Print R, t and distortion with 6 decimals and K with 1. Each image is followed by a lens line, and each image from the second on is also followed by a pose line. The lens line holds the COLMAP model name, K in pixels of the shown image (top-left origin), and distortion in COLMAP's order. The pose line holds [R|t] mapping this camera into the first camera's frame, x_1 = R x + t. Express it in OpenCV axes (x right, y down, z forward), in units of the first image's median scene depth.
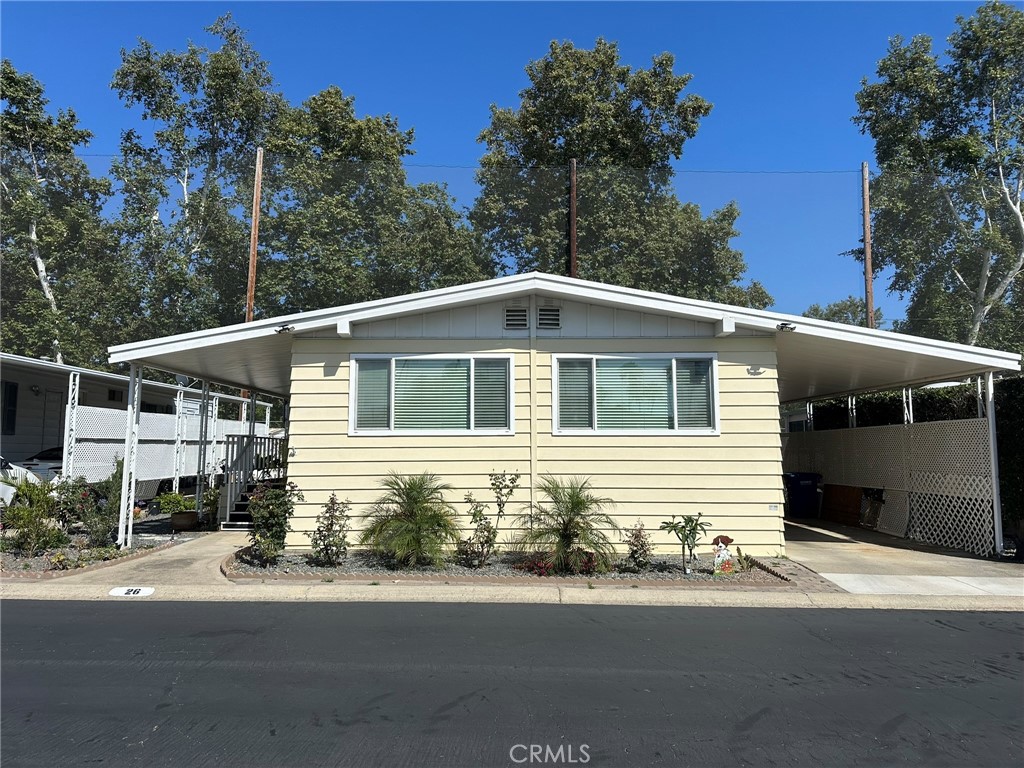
lens RADIAL K [[713.2, 0, 509.8], [0, 713.2, 381.3], [0, 0, 1]] dist [0.040113, -0.047370]
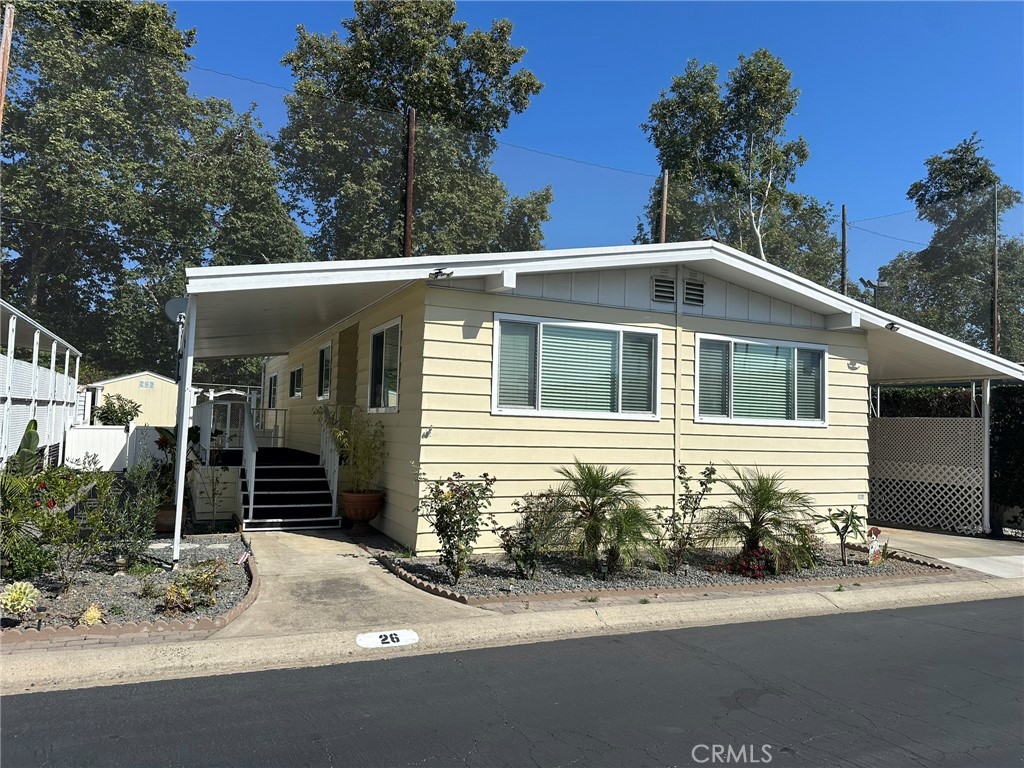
lens RADIAL K [[713.2, 0, 510.4], [0, 713.2, 388.0], [0, 0, 1]] dist [0.040113, -0.047370]
pose [[0.907233, 0.051471, 0.417467, -0.536913], [-0.074335, 0.996483, 0.038684, 0.013760], [-0.414007, -0.066128, 0.907868, 0.259590]]
